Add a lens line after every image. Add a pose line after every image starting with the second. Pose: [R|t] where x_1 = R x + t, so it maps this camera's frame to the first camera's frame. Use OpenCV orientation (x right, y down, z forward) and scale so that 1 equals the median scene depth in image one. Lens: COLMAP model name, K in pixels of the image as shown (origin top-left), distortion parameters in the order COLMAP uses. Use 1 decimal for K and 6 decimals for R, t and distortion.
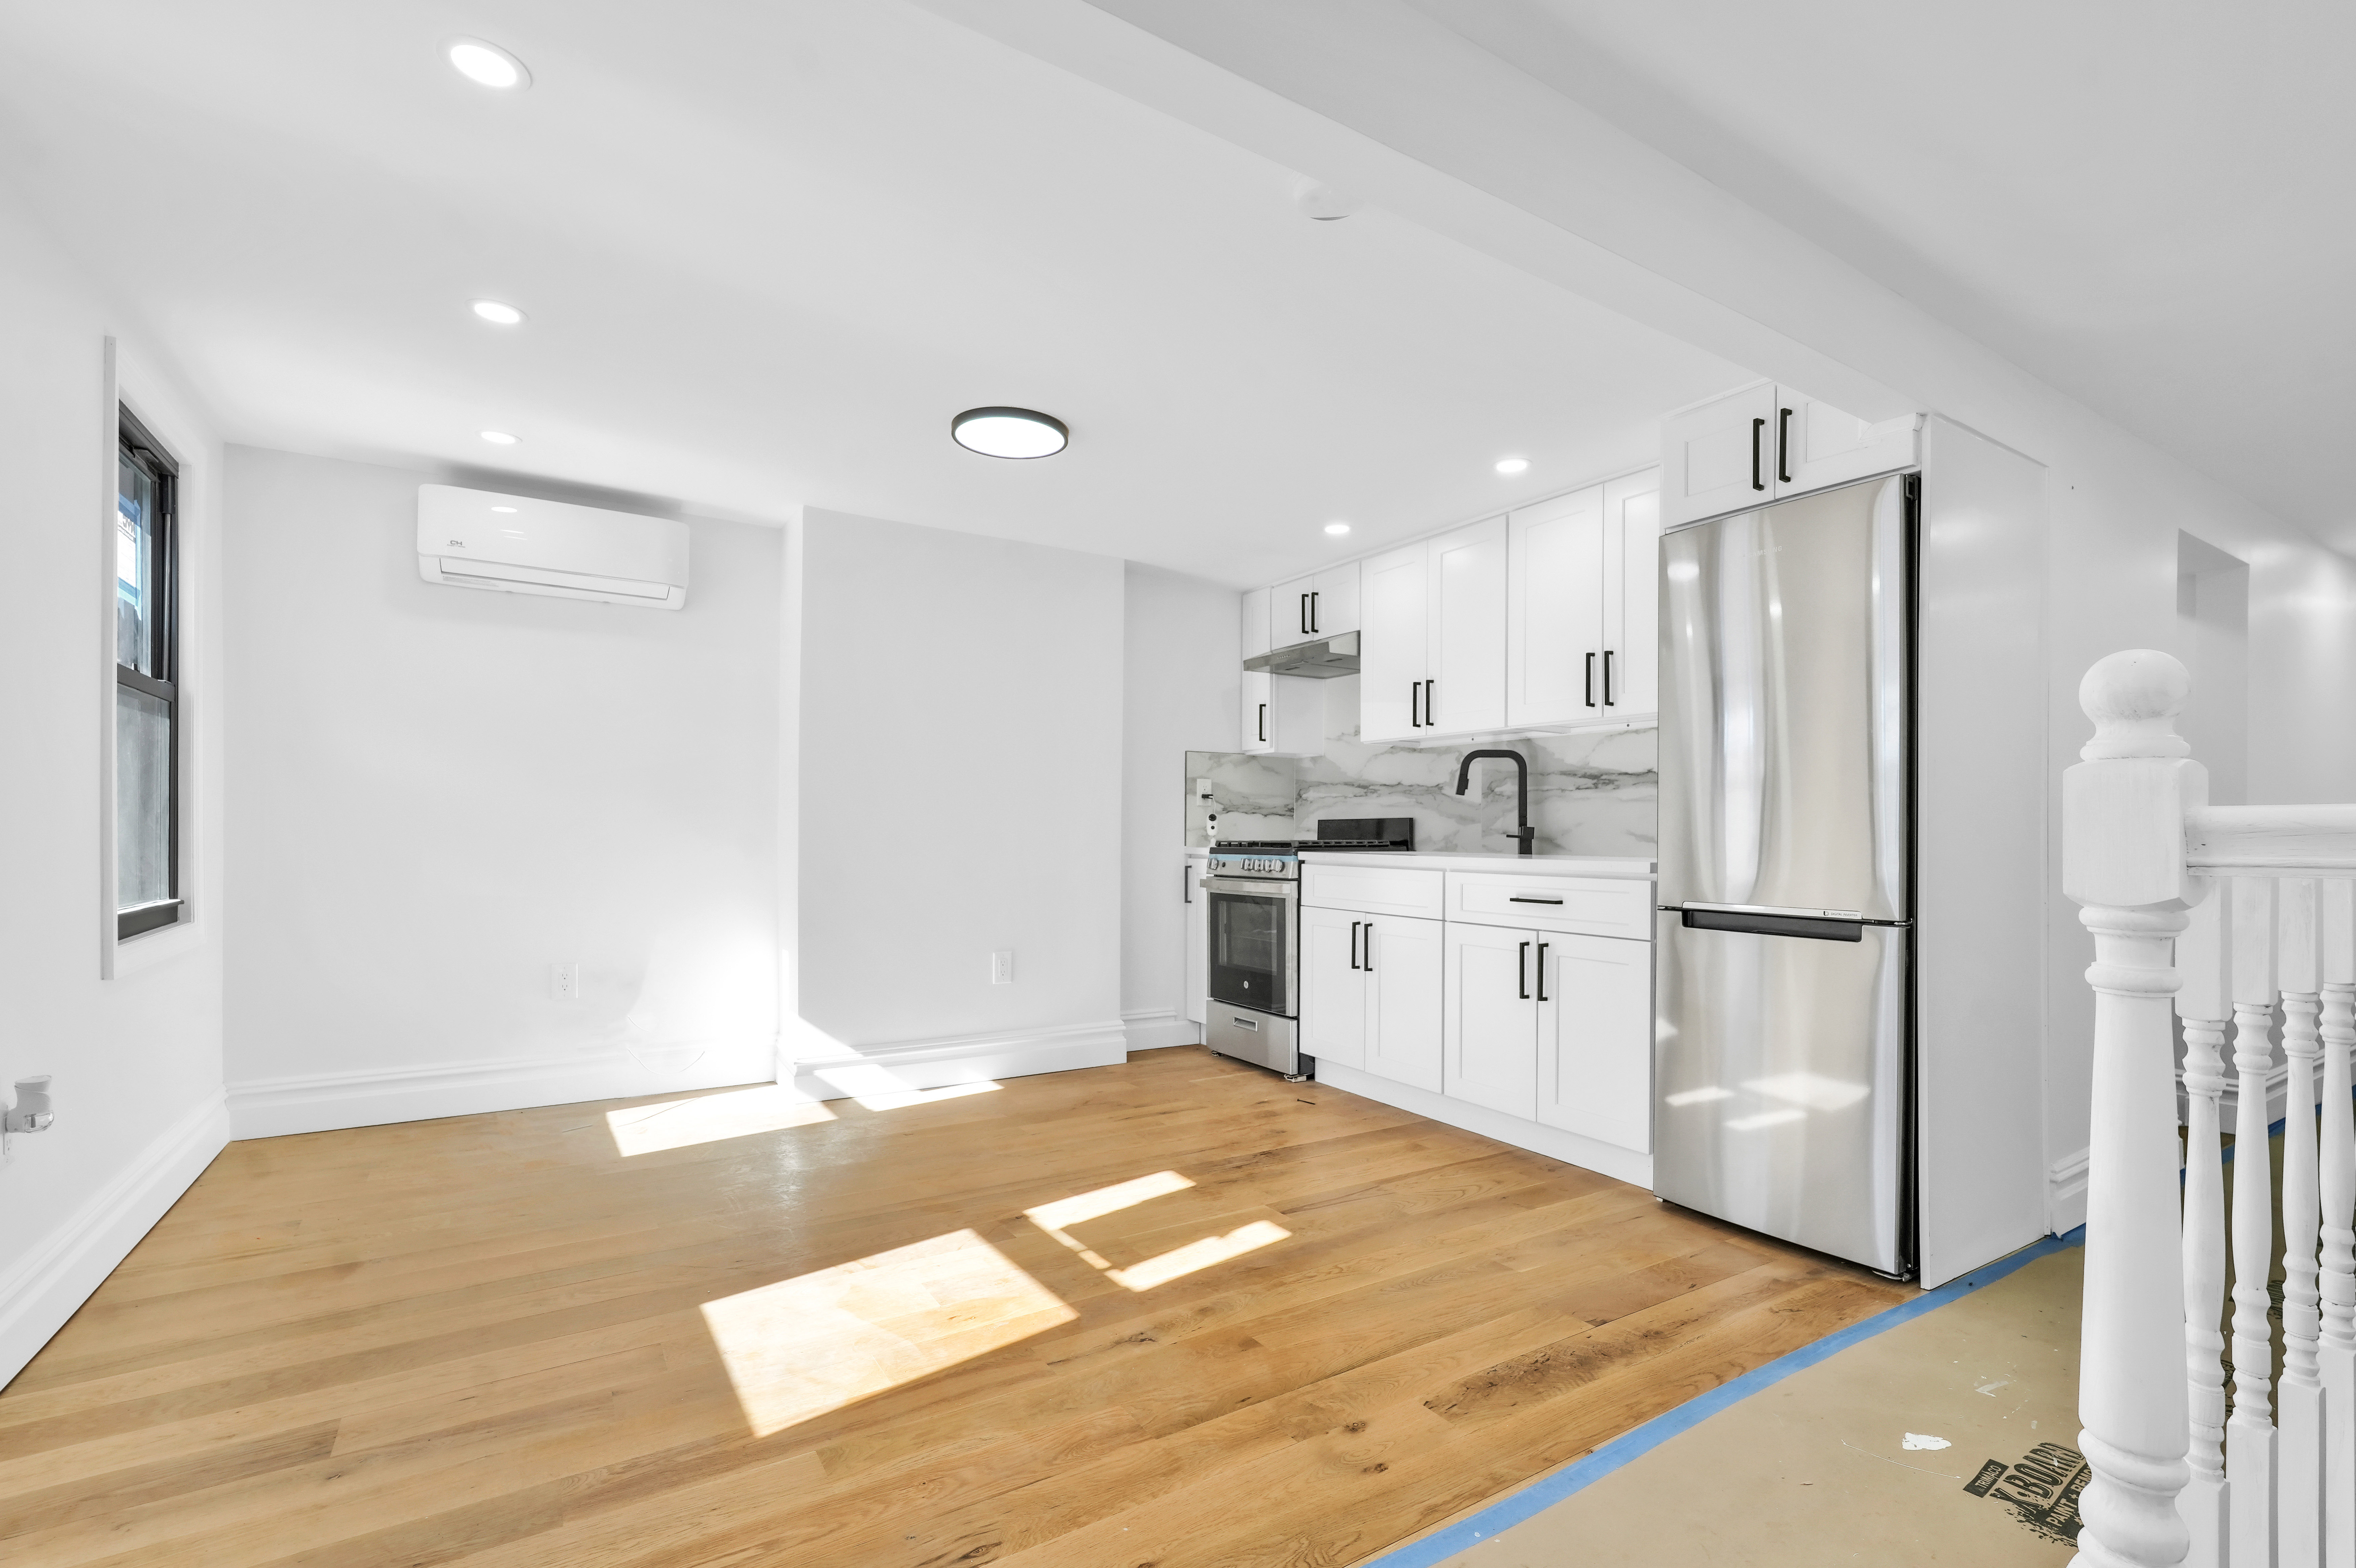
lens RADIAL K [[1042.6, 0, 1171.4], [0, 1042.6, 820.6], [0, 0, 1]] dist [-0.004621, 0.001706]
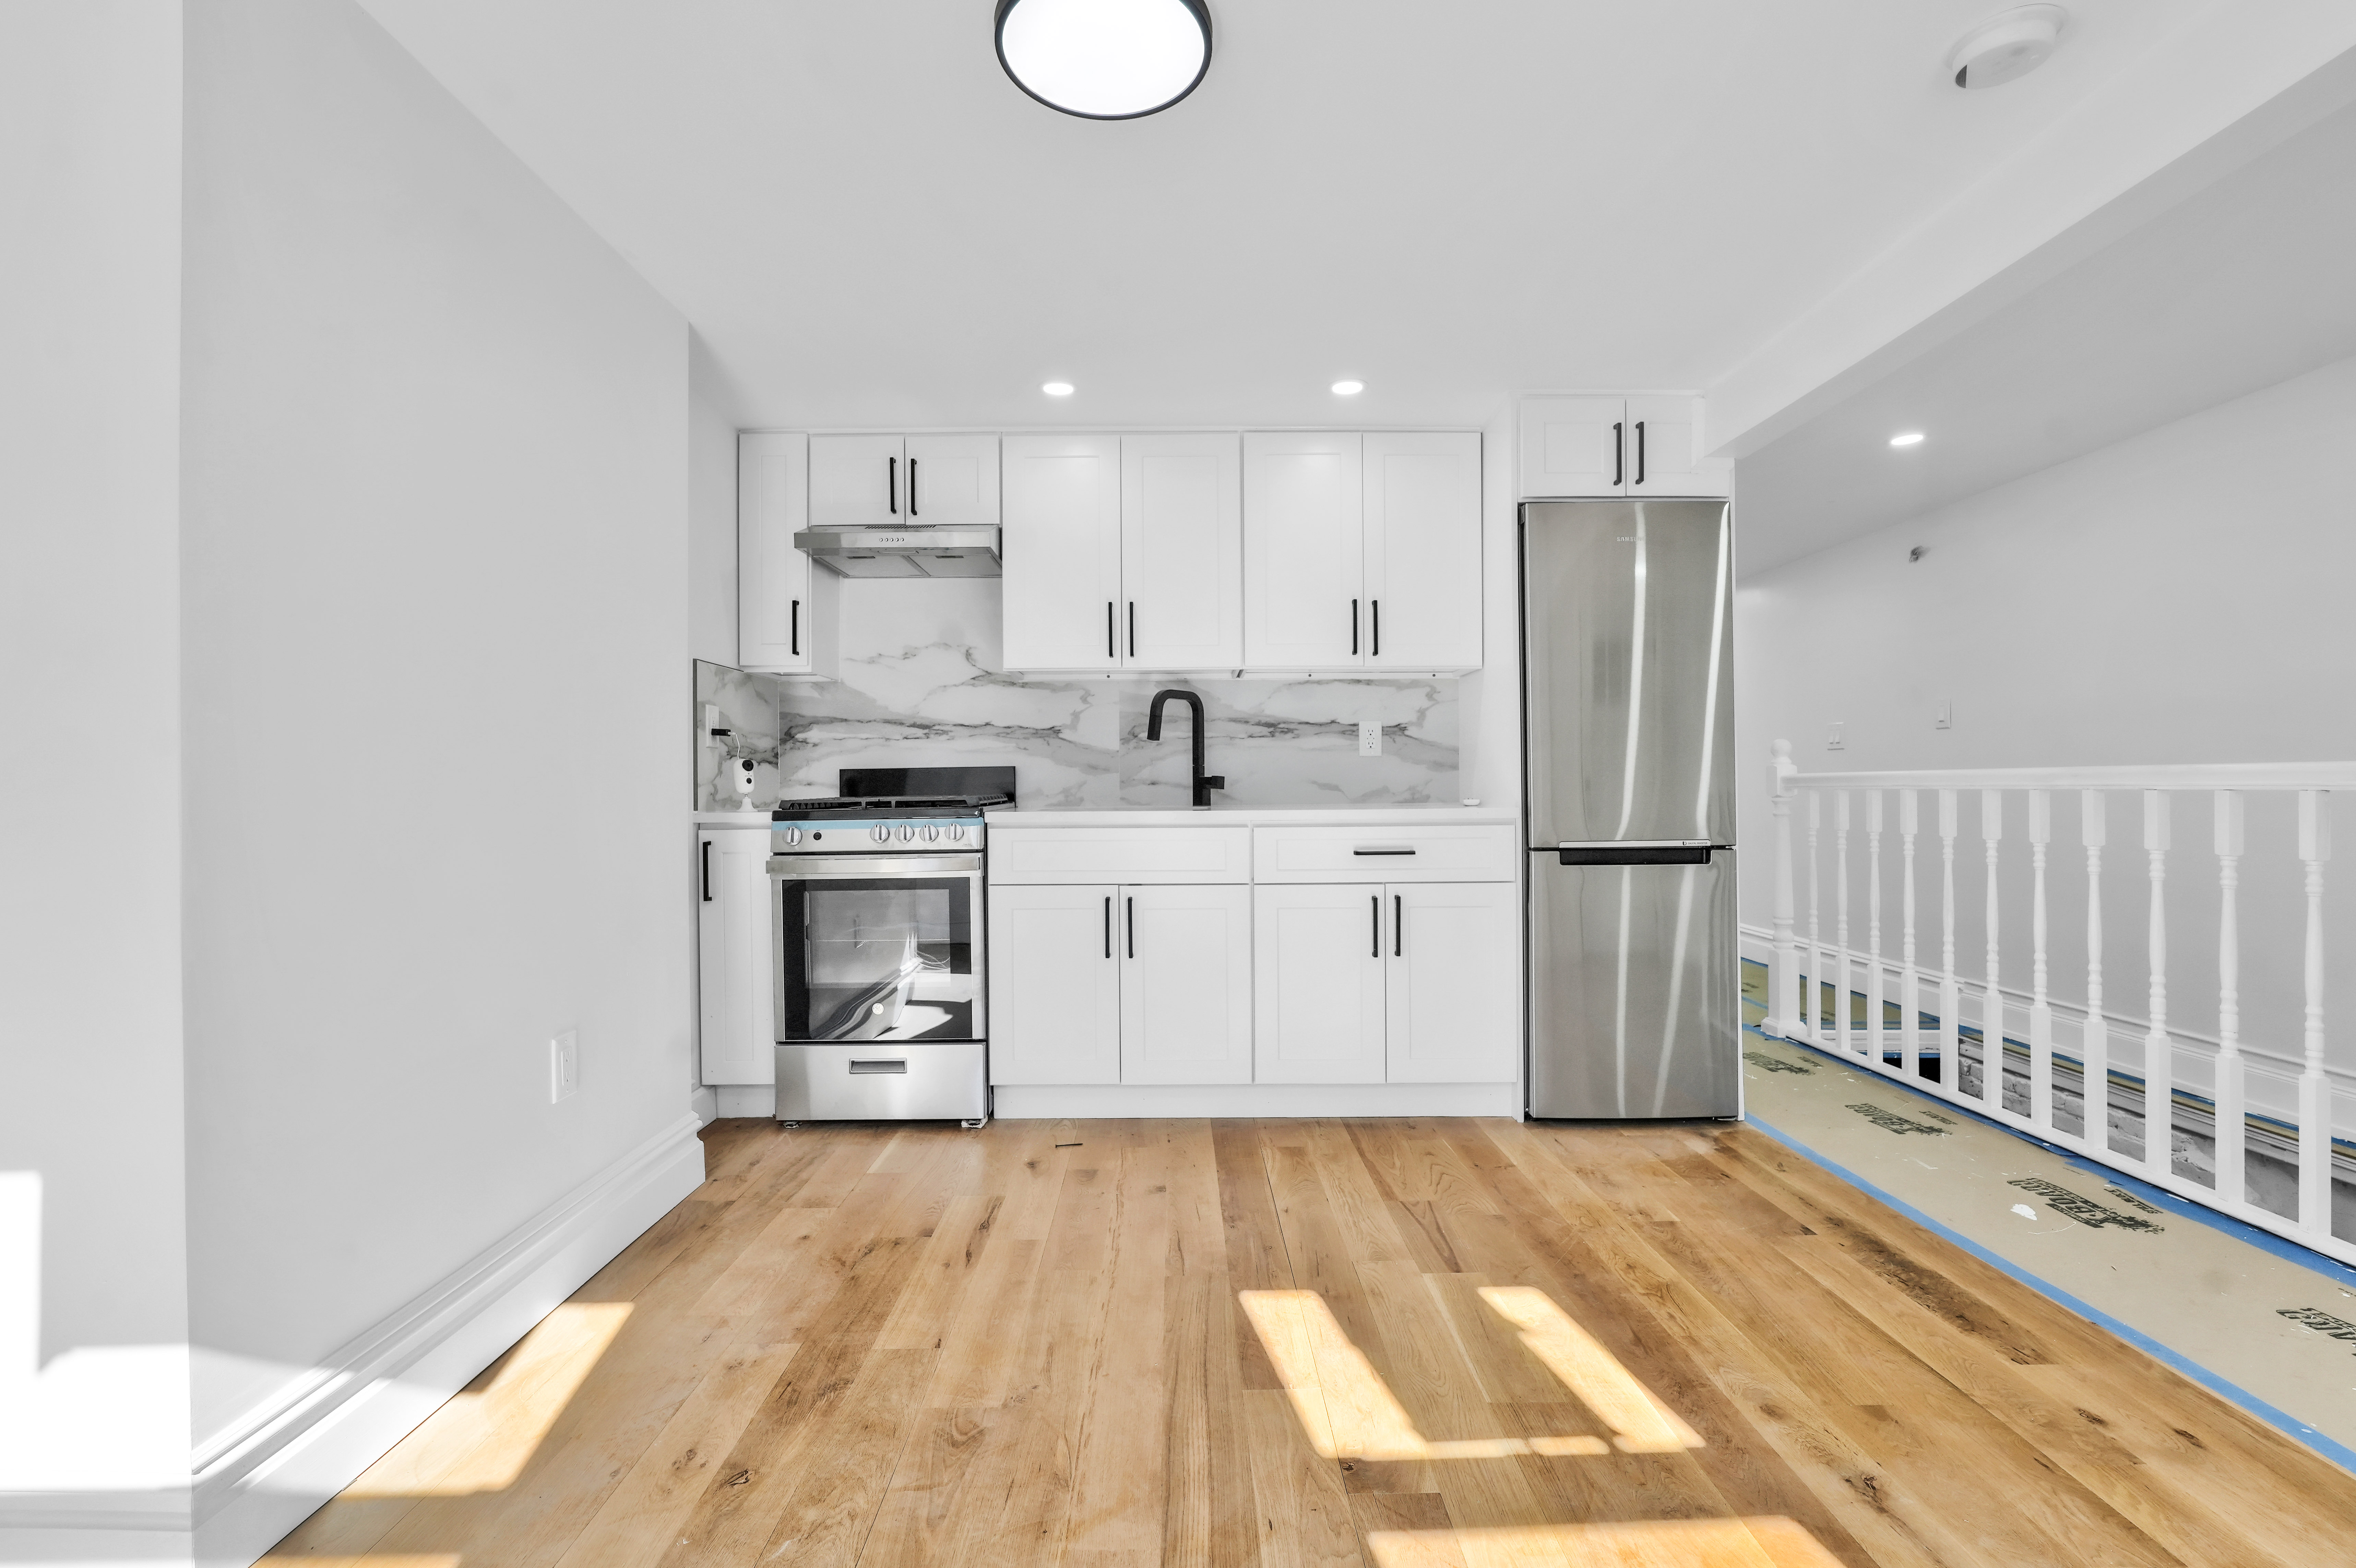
lens RADIAL K [[1042.6, 0, 1181.0], [0, 1042.6, 796.7], [0, 0, 1]] dist [-0.004621, 0.001706]
pose [[0.527190, -0.017720, 0.849562, -0.454204], [0.002503, 0.999811, 0.019301, 0.006055], [-0.849744, -0.008049, 0.527135, 0.536503]]
